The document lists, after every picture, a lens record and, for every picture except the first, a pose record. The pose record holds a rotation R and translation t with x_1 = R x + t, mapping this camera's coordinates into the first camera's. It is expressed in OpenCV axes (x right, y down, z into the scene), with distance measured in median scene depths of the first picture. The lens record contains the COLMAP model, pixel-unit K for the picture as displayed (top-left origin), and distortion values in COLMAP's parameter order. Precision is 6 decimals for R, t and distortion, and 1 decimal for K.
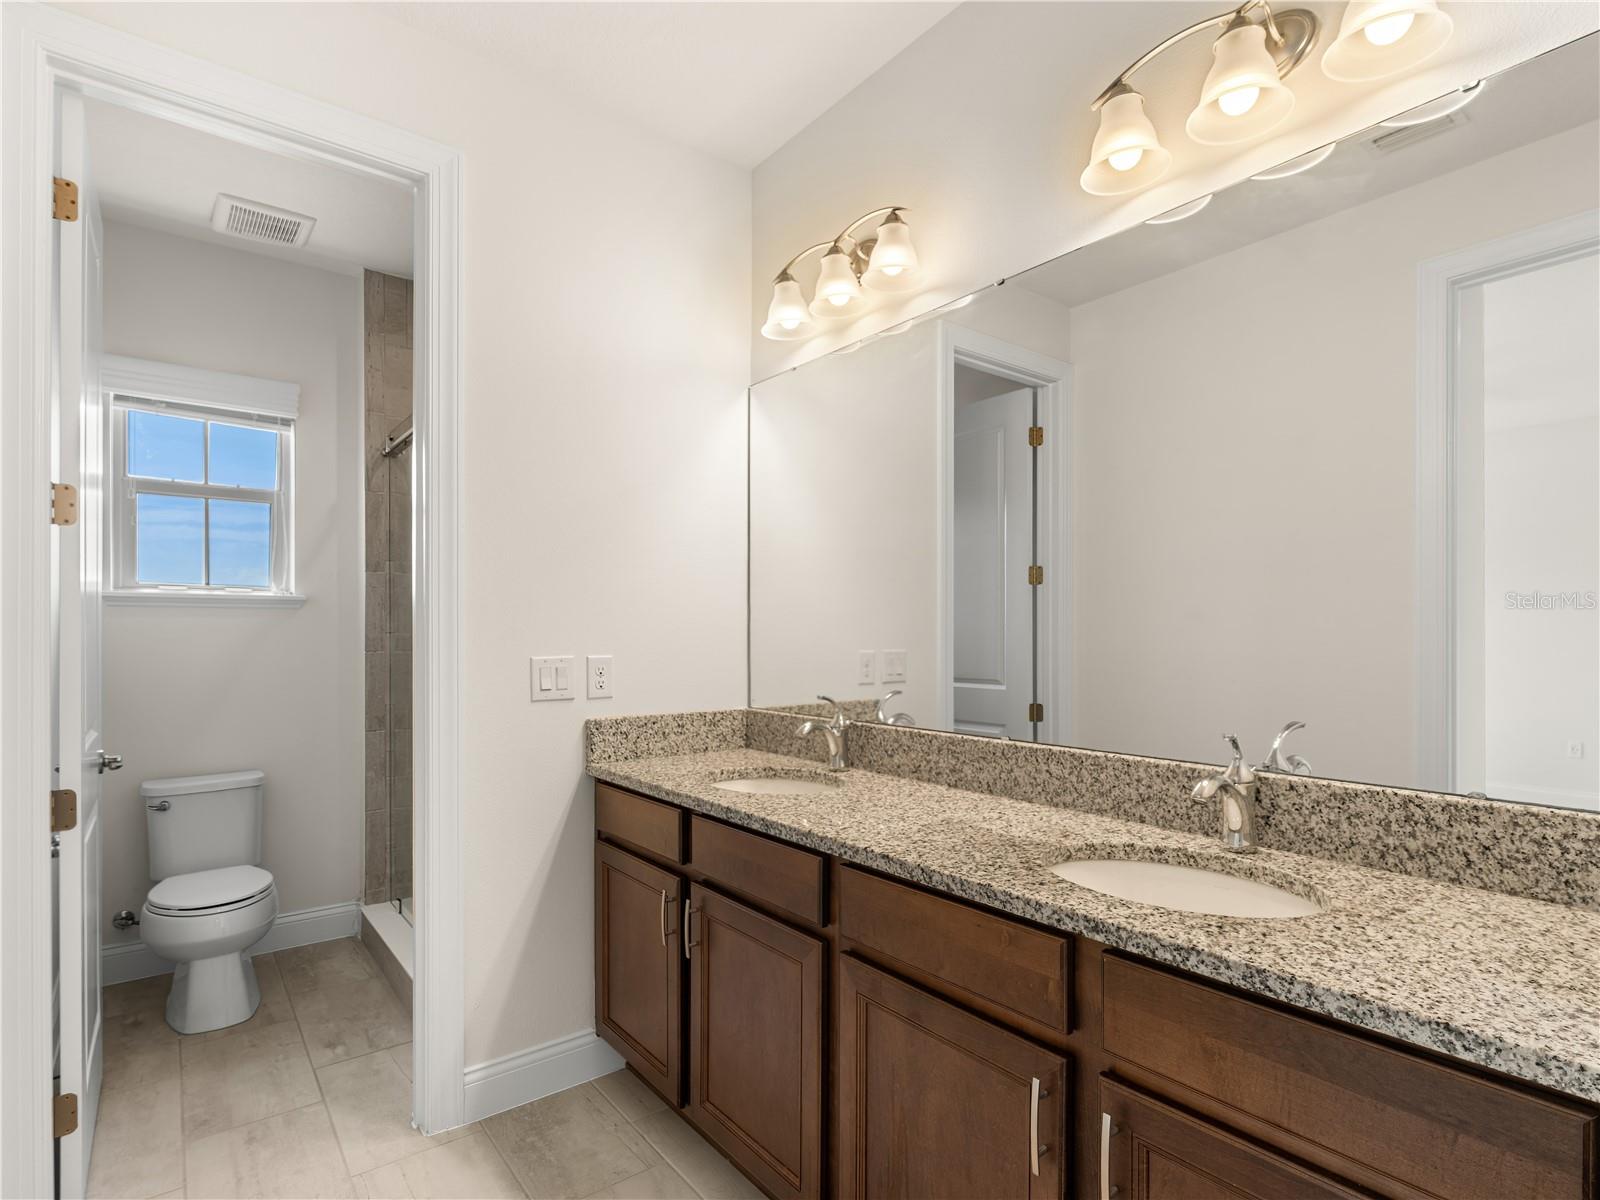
lens RADIAL K [[805.7, 0, 801.1], [0, 805.7, 614.8], [0, 0, 1]] dist [-0.012114, 0.005666]
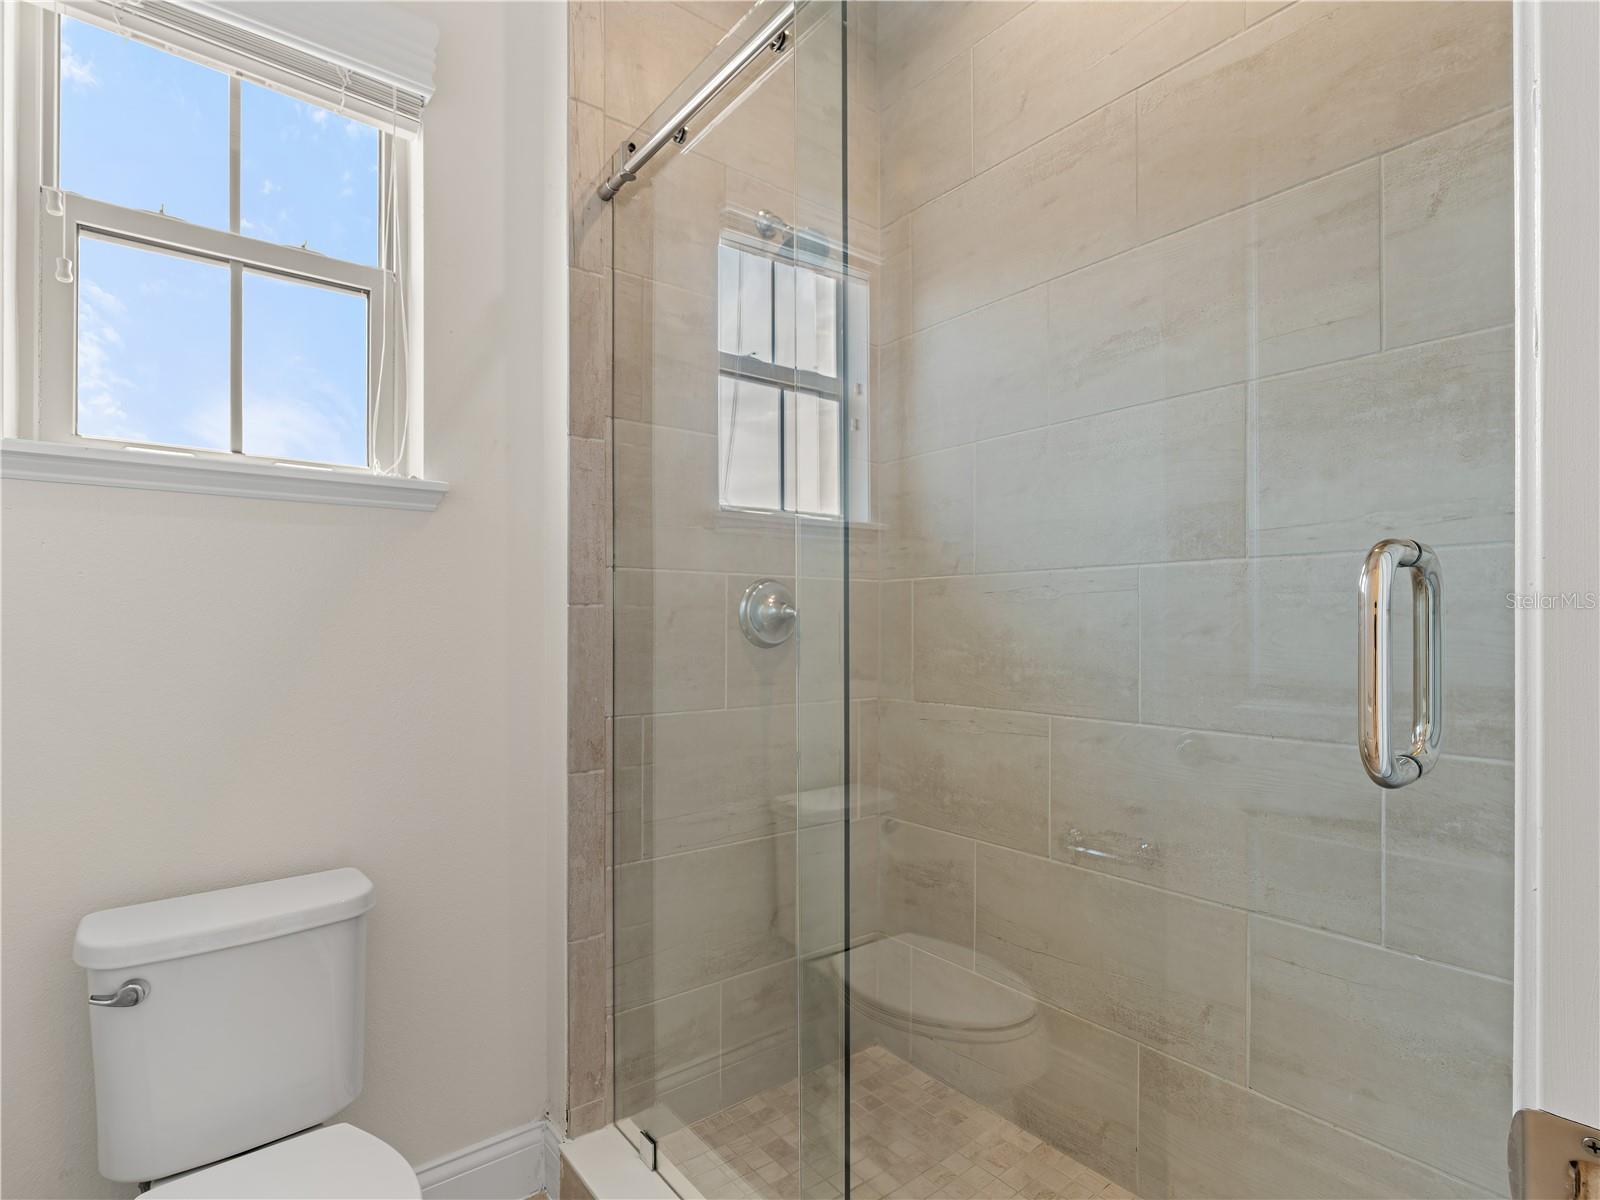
lens RADIAL K [[805.7, 0, 799.8], [0, 805.7, 604.6], [0, 0, 1]] dist [-0.012114, 0.005666]
pose [[0.999526, 0.005103, -0.030349, -0.390539], [-0.004876, 0.999960, 0.007539, 0.041409], [0.030386, -0.007387, 0.999511, 0.528164]]
